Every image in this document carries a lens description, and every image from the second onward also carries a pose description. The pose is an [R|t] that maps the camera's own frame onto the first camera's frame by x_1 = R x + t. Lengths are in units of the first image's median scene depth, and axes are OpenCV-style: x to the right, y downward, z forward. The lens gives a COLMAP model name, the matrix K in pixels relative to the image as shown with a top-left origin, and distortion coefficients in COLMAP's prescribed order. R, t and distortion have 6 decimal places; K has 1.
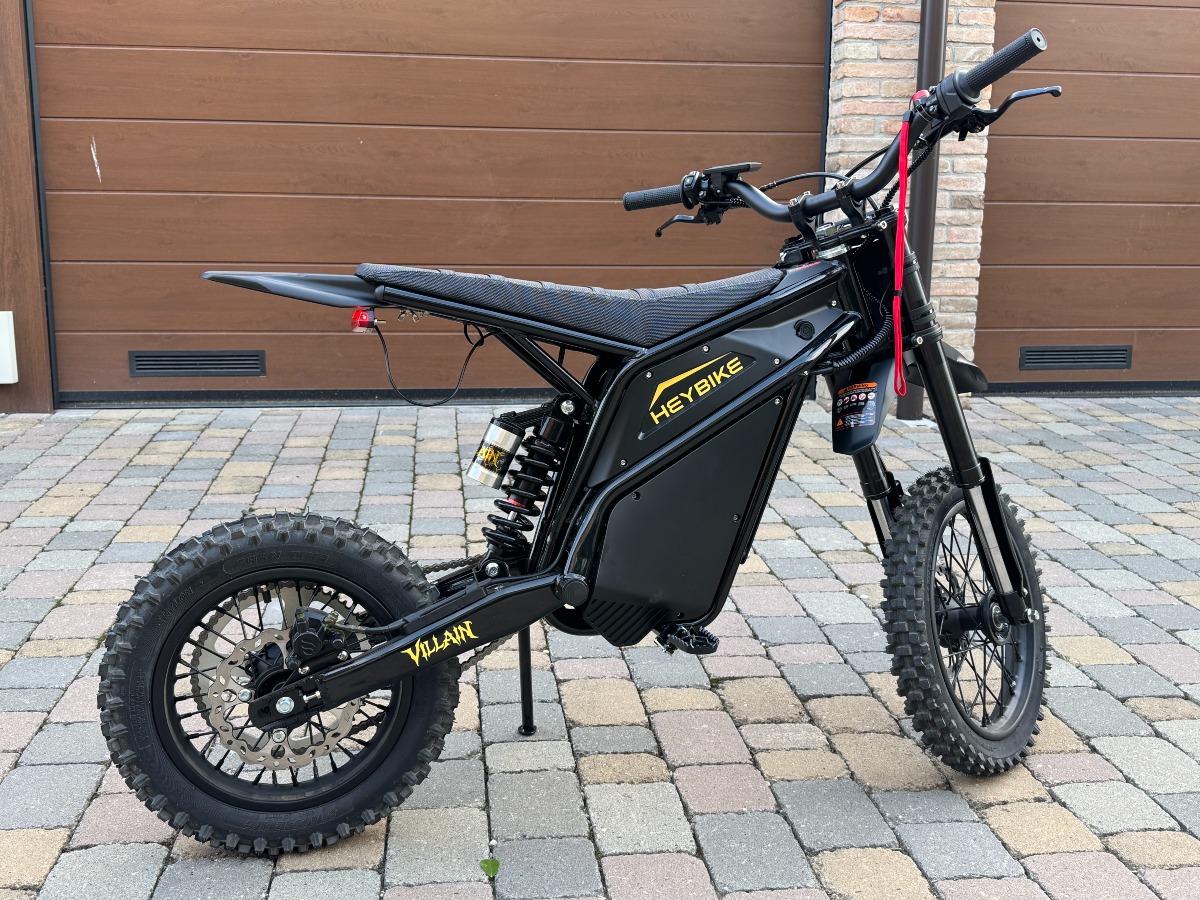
lens RADIAL K [[1201.7, 0, 589.2], [0, 1201.7, 464.5], [0, 0, 1]] dist [0.193837, -0.502911]
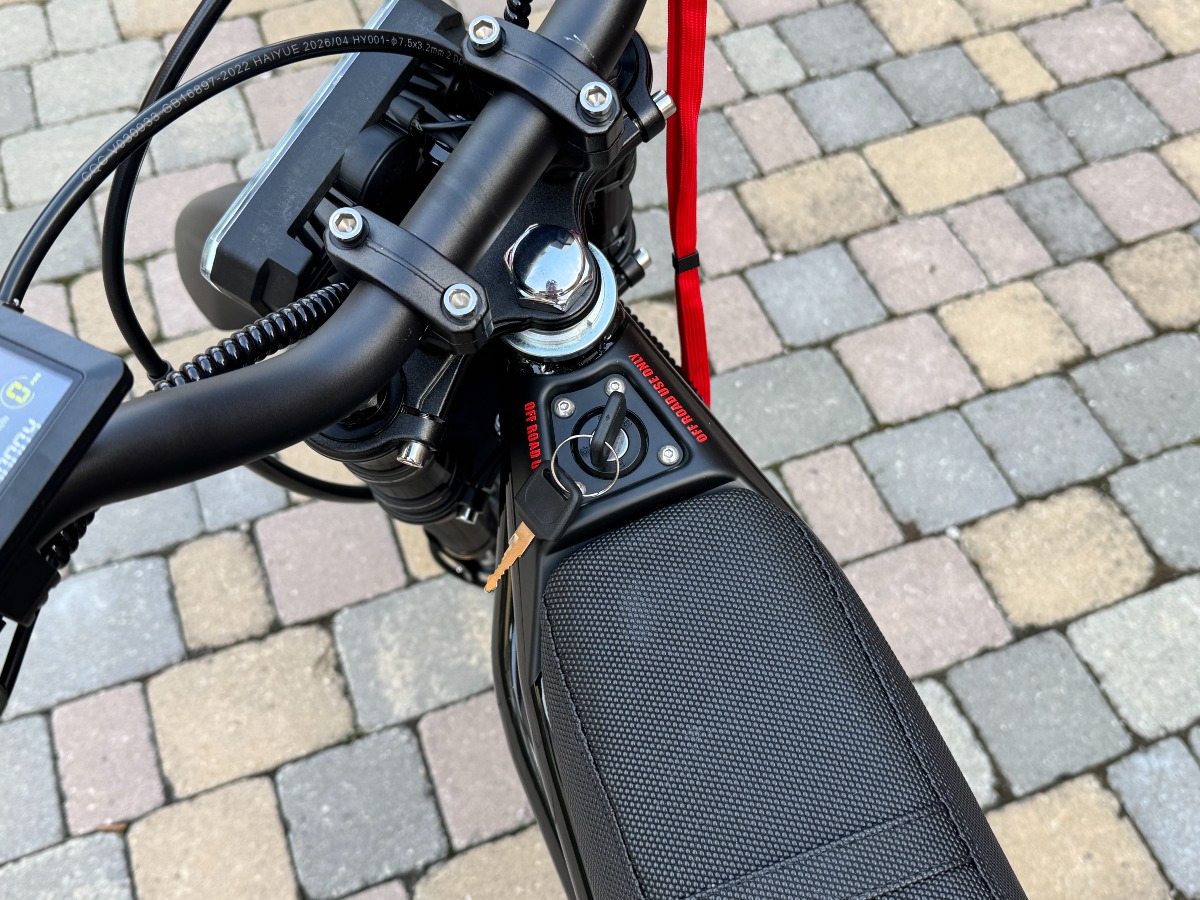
lens RADIAL K [[1195.2, 0, 592.1], [0, 1195.2, 455.9], [0, 0, 1]] dist [0.171205, -0.396024]
pose [[0.245129, 0.803390, -0.542656, 0.012302], [-0.237091, 0.592414, 0.769957, -0.203558], [0.940053, -0.060080, 0.335695, 0.597716]]
